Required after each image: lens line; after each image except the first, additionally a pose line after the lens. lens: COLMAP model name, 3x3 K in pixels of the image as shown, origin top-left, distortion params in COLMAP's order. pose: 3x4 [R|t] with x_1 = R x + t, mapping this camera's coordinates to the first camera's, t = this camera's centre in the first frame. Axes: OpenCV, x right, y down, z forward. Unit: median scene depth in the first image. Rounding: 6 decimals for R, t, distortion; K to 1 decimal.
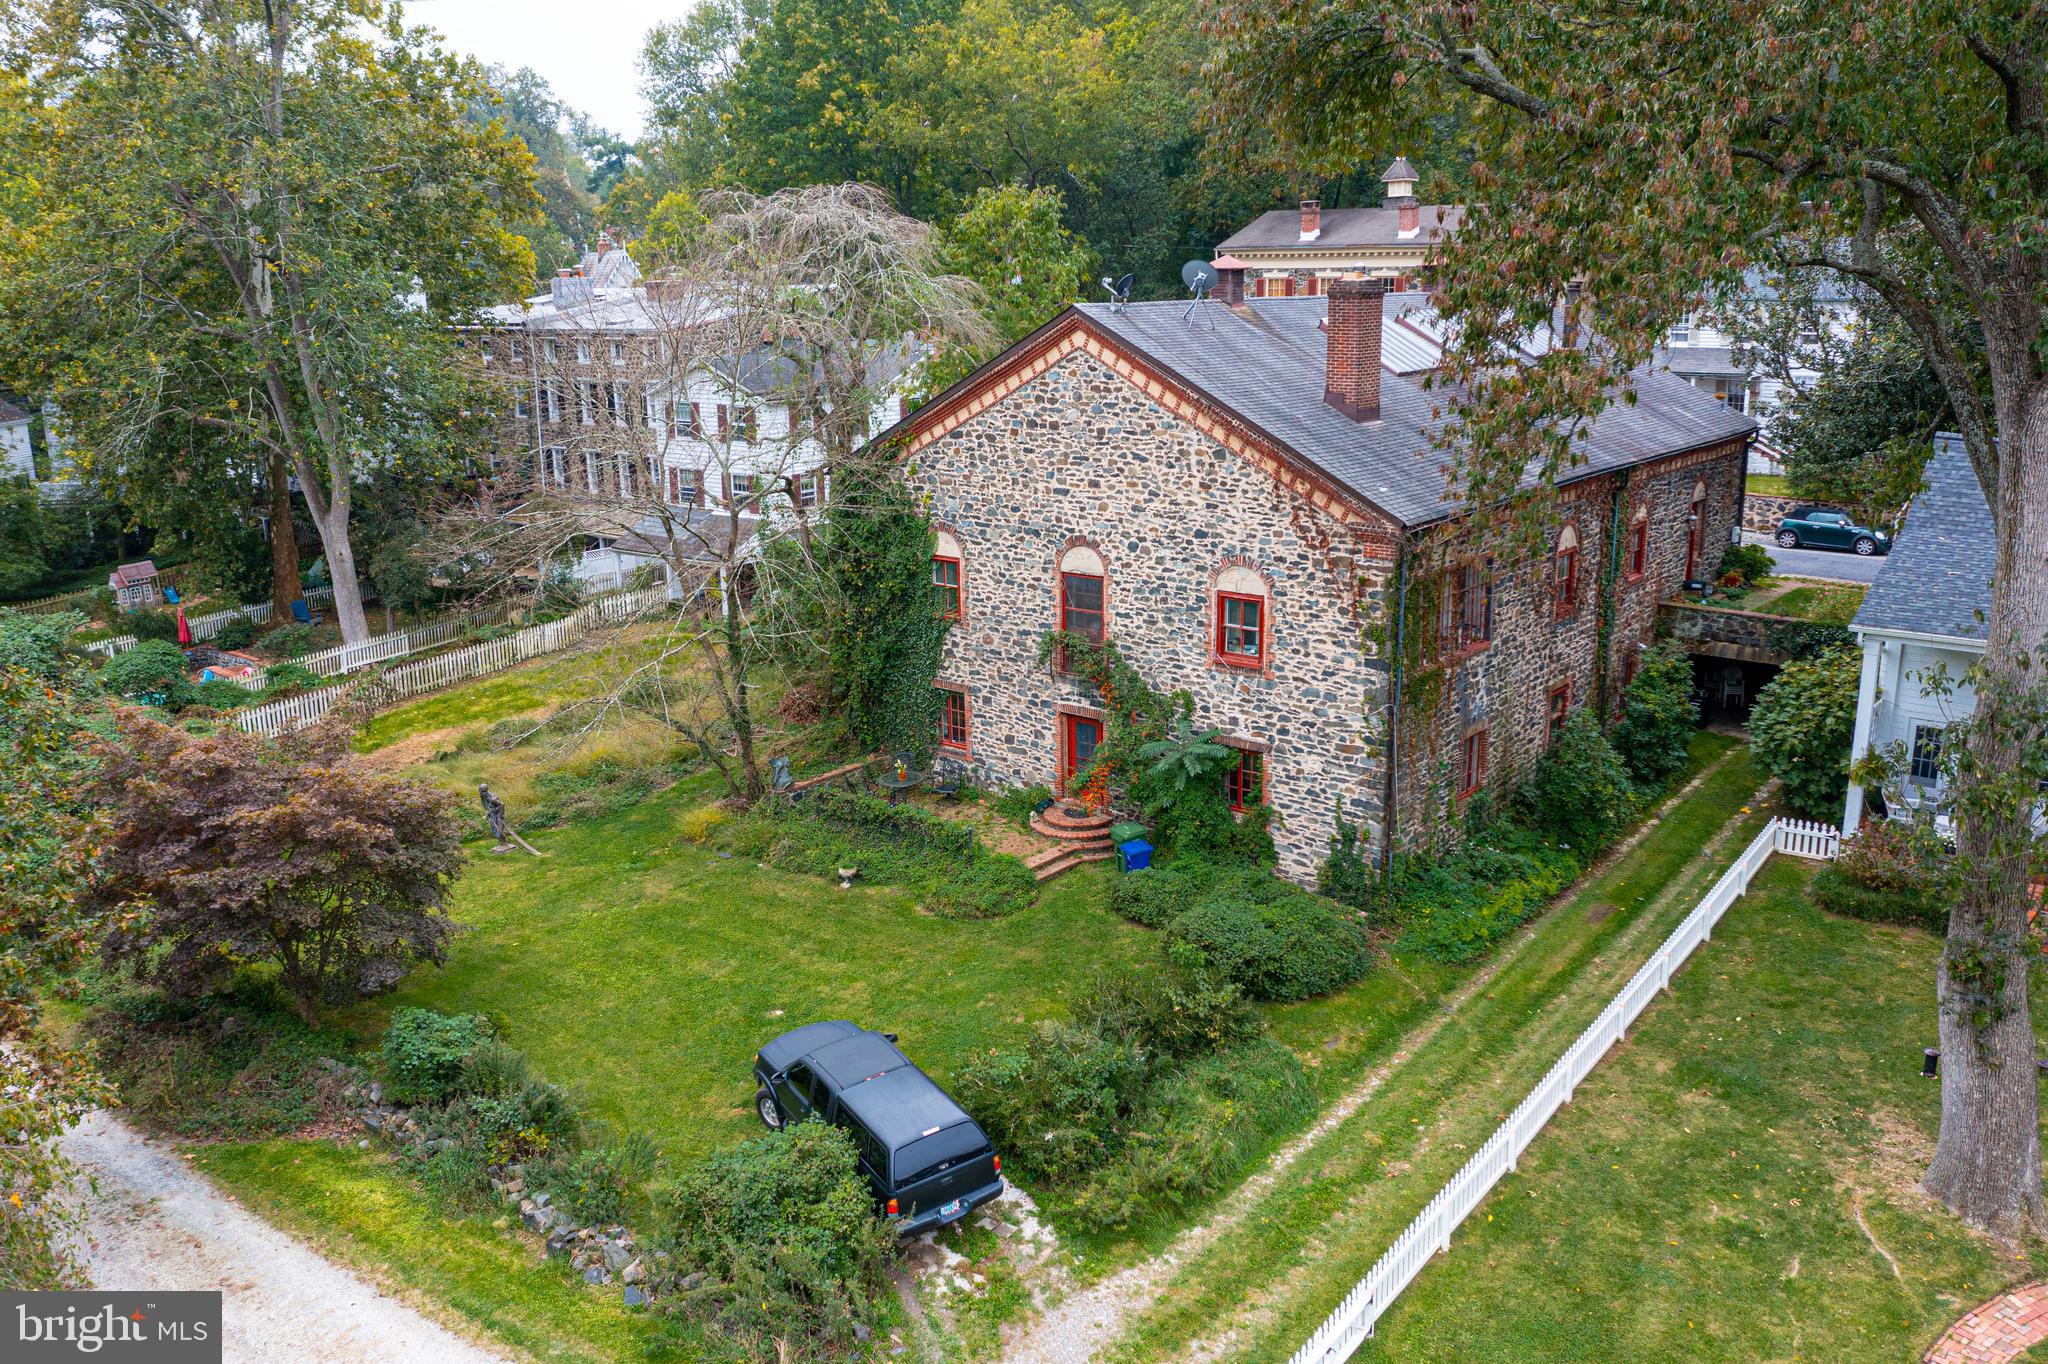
lens RADIAL K [[1611.1, 0, 1022.9], [0, 1611.1, 688.1], [0, 0, 1]] dist [-0.033623, 0.007505]
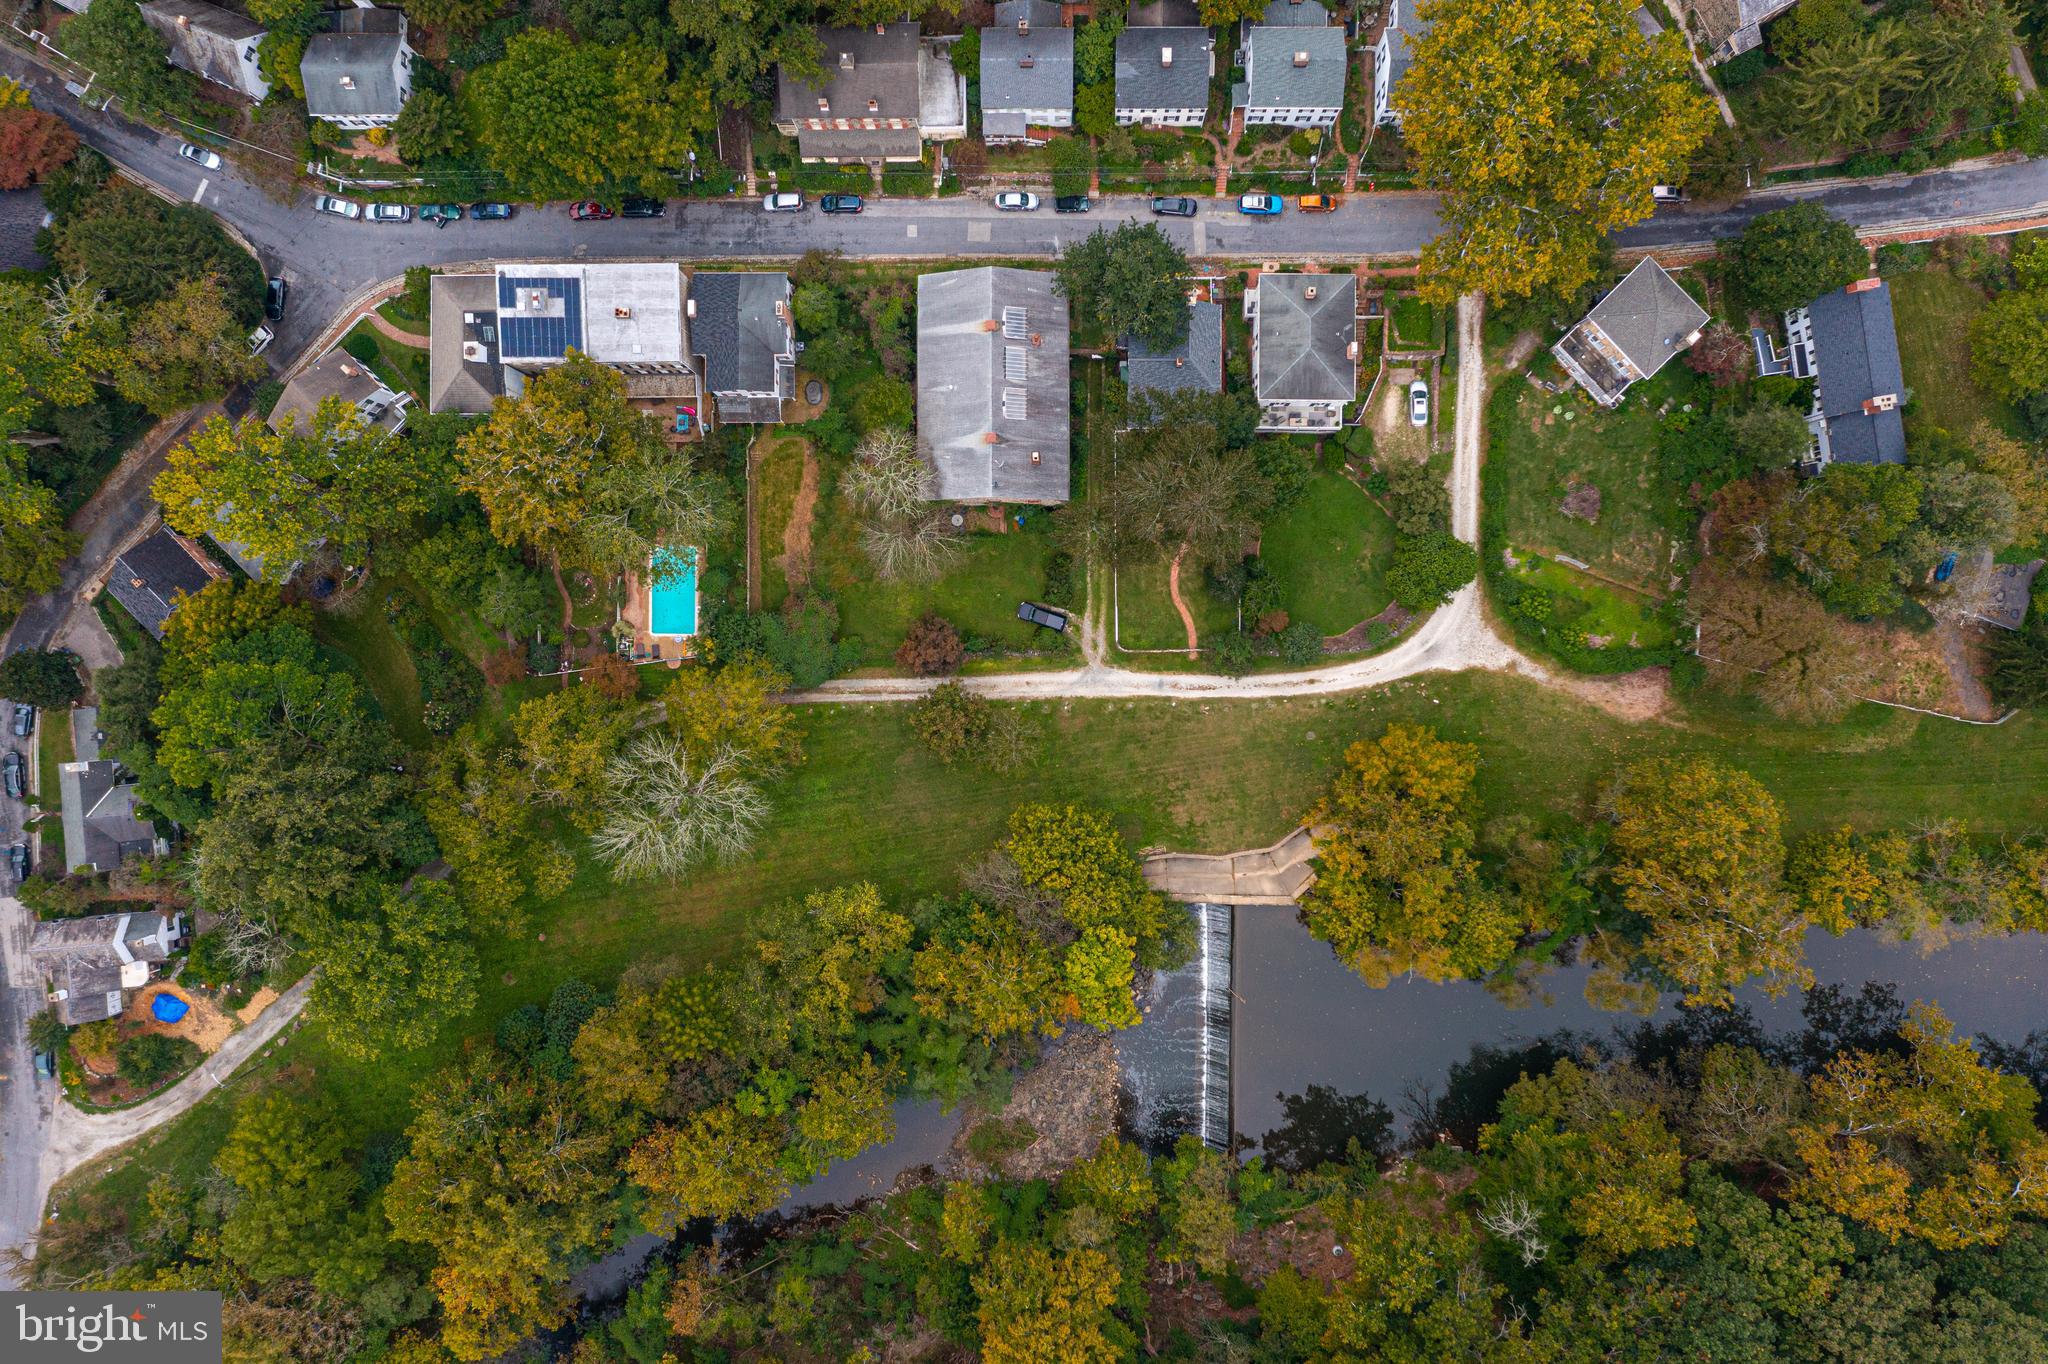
lens RADIAL K [[1611.1, 0, 1014.7], [0, 1611.1, 681.4], [0, 0, 1]] dist [-0.033623, 0.007505]
pose [[0.770849, -0.636835, -0.015254, -0.193793], [0.169715, 0.182231, 0.968498, -4.826919], [-0.613994, -0.749155, 0.248553, -0.652574]]
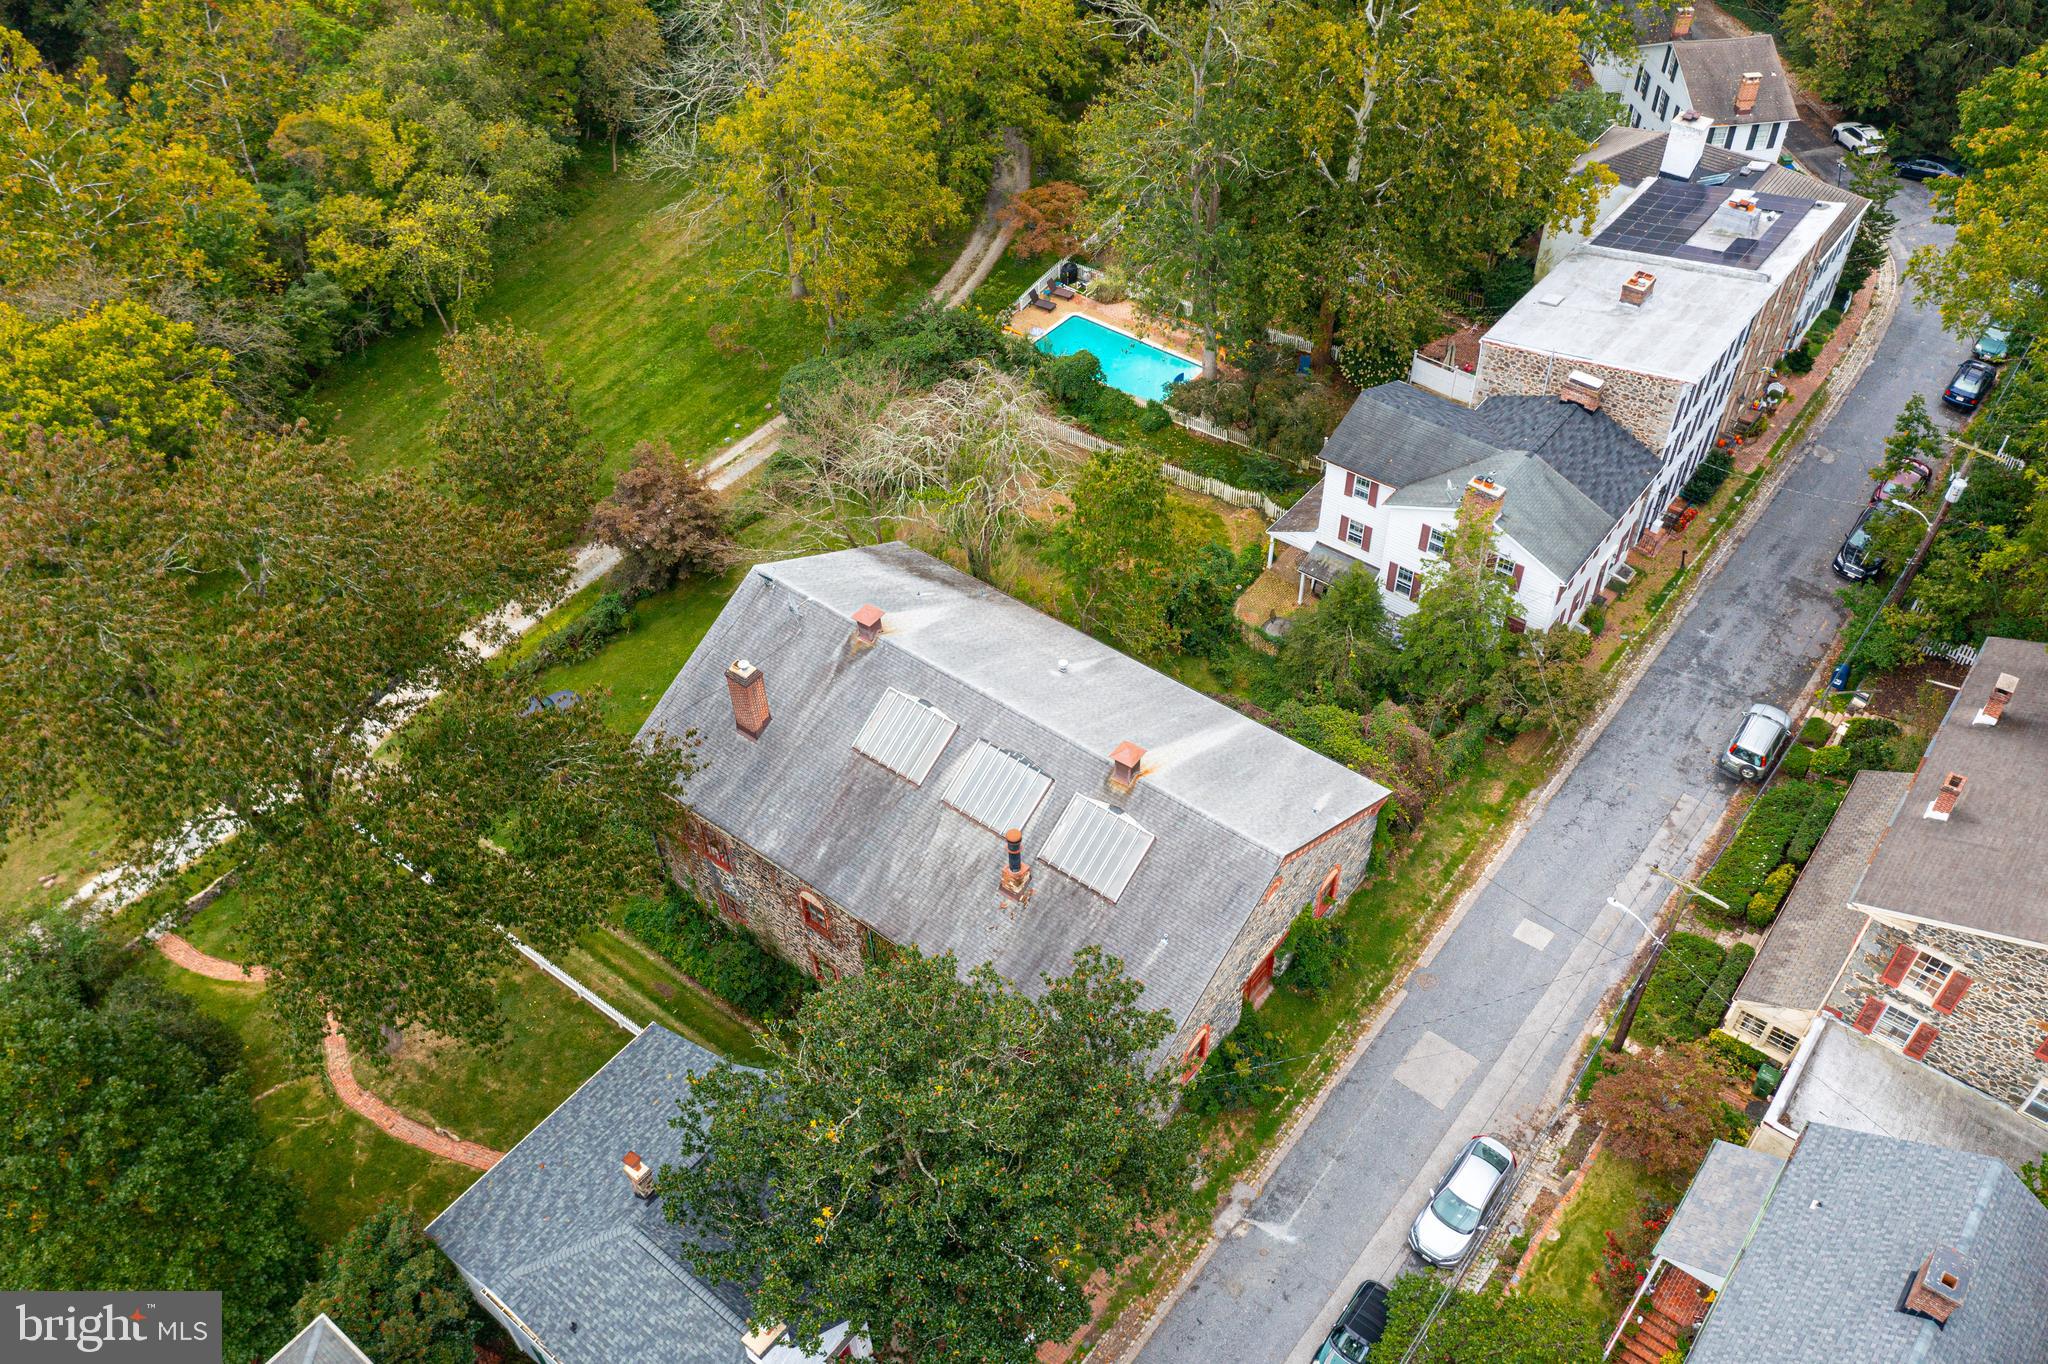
lens RADIAL K [[1611.1, 0, 1030.8], [0, 1611.1, 682.7], [0, 0, 1]] dist [-0.033623, 0.007505]
pose [[0.025655, 0.712191, -0.701516, 1.397855], [-0.221204, 0.688396, 0.690782, -1.465385], [0.974890, 0.137456, 0.175200, 1.016630]]
